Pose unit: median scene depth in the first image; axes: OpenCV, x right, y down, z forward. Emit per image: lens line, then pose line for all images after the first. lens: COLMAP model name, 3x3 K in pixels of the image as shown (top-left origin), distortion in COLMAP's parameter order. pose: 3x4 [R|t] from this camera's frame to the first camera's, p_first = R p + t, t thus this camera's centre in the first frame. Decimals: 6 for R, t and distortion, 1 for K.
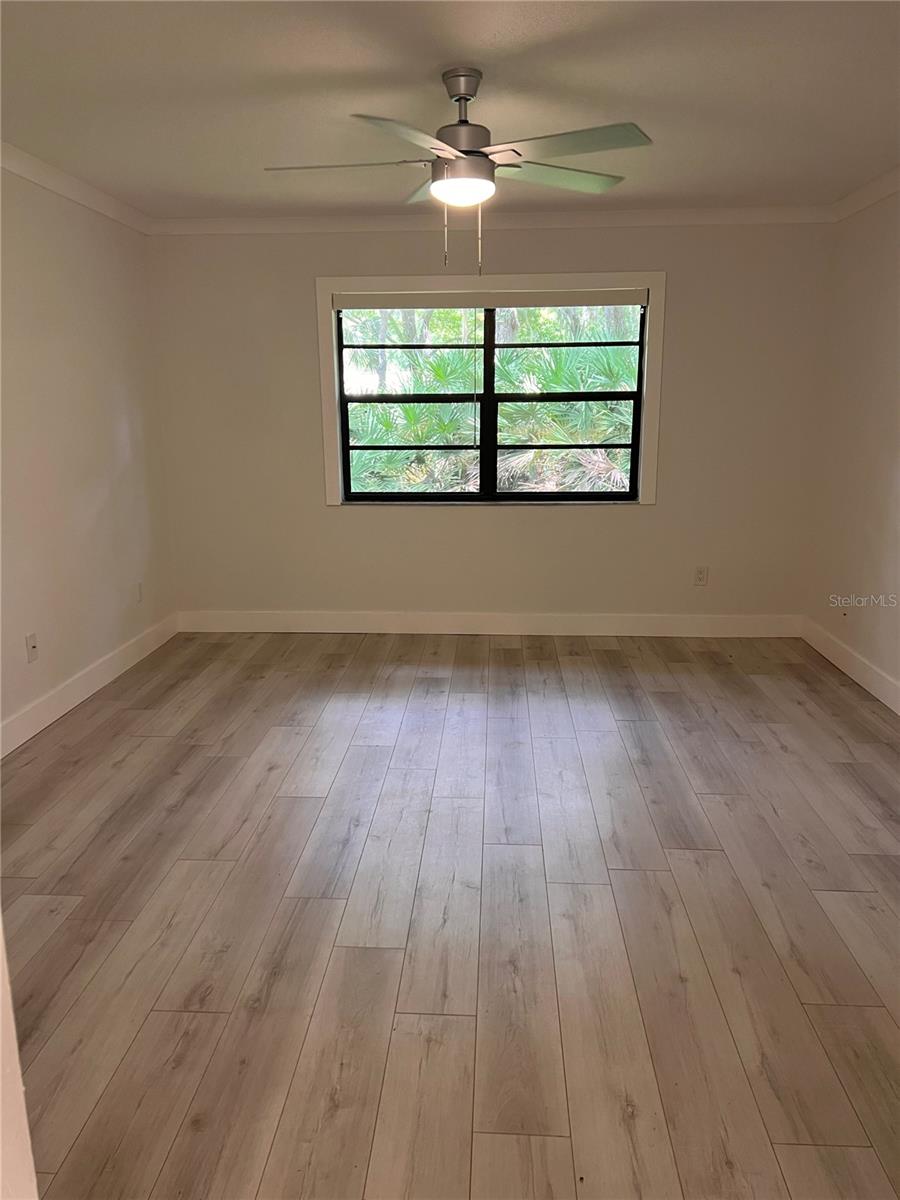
lens RADIAL K [[896.2, 0, 444.7], [0, 896.2, 617.4], [0, 0, 1]] dist [0.021767, -0.002016]
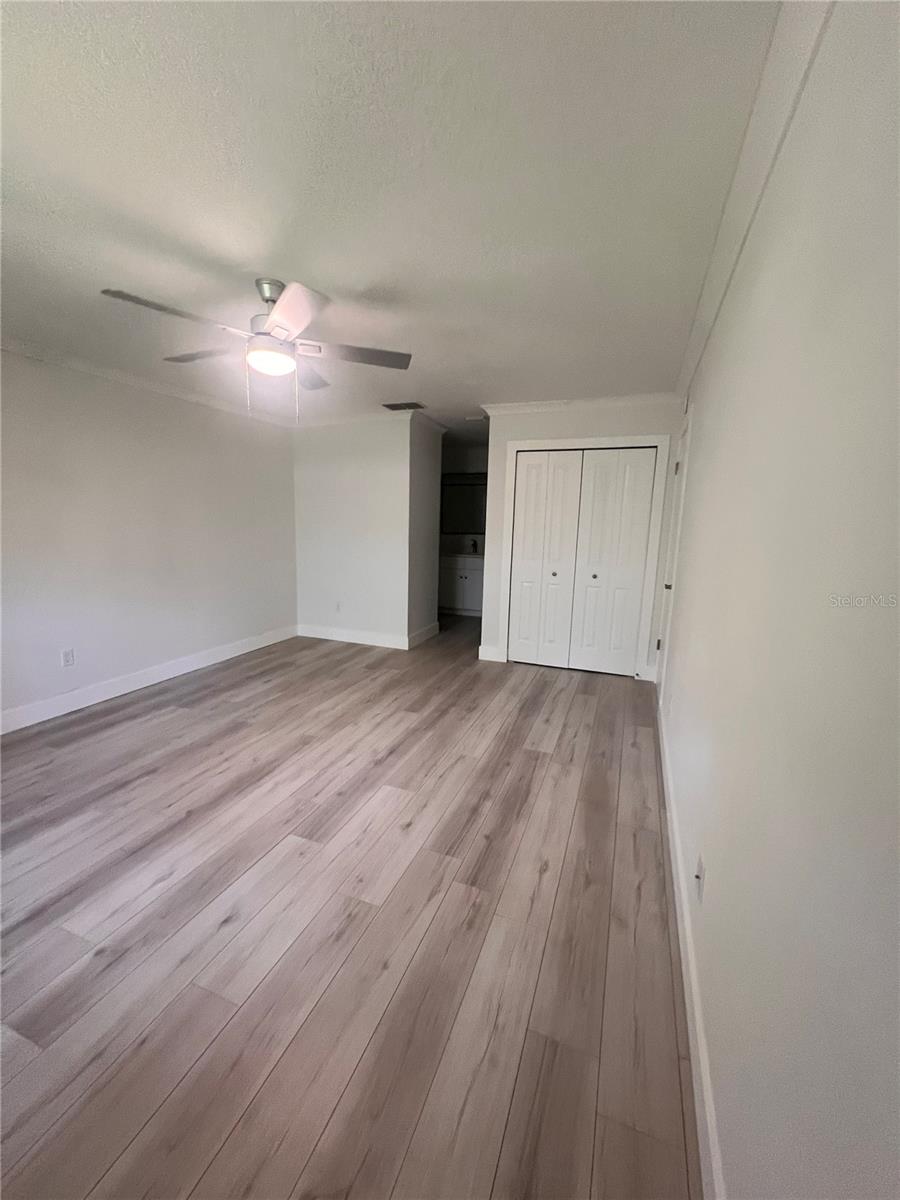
lens RADIAL K [[480.4, 0, 445.6], [0, 480.4, 604.5], [0, 0, 1]] dist [-0.001690, -0.000051]
pose [[-0.948883, -0.070460, 0.307663, -1.523999], [0.059277, 0.917636, 0.392975, -1.245415], [-0.310012, 0.391125, -0.866553, 5.244448]]
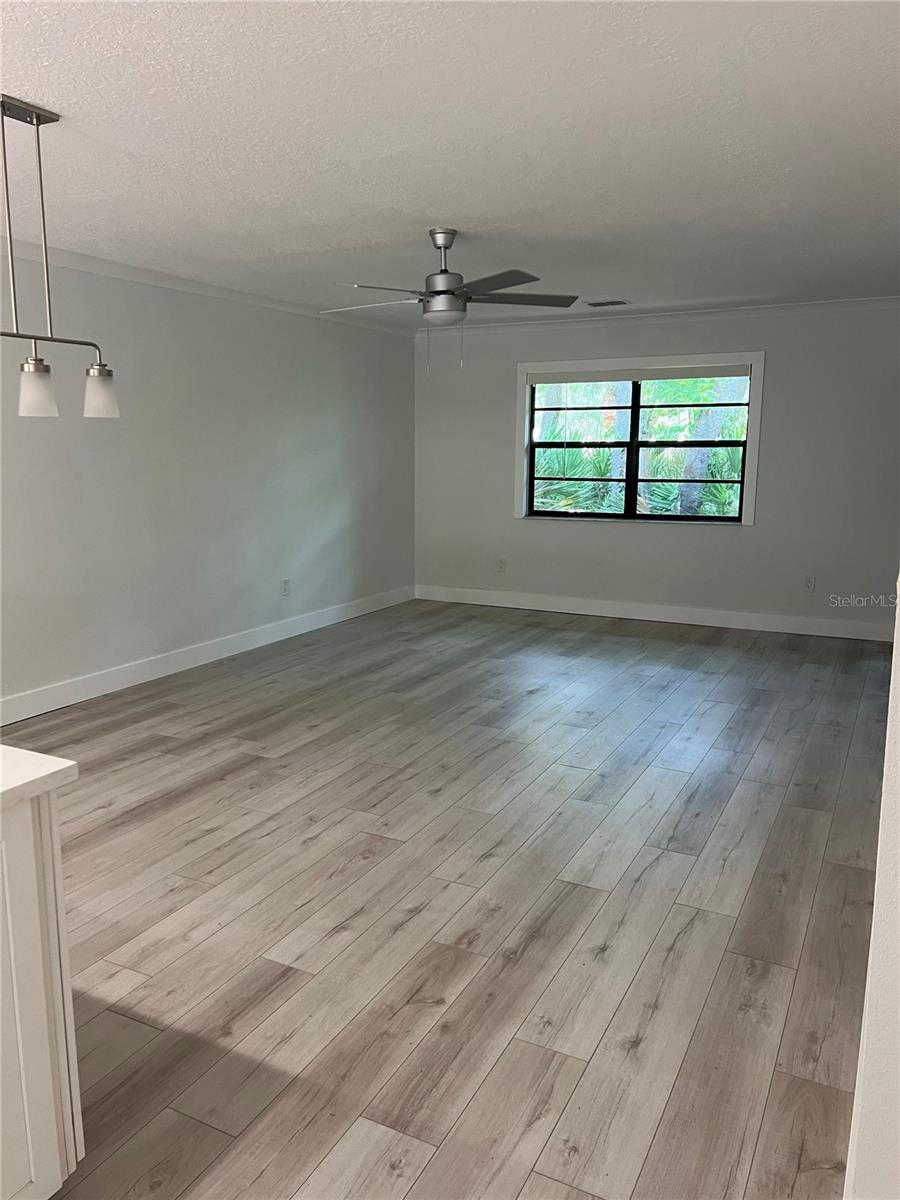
lens RADIAL K [[903.0, 0, 450.0], [0, 903.0, 600.0], [0, 0, 1]] dist [0.069357, -0.098551]
pose [[0.915485, 0.074519, -0.395391, 0.326307], [-0.101130, 0.993769, -0.046861, 0.077304], [0.389436, 0.082886, 0.917317, -0.328977]]
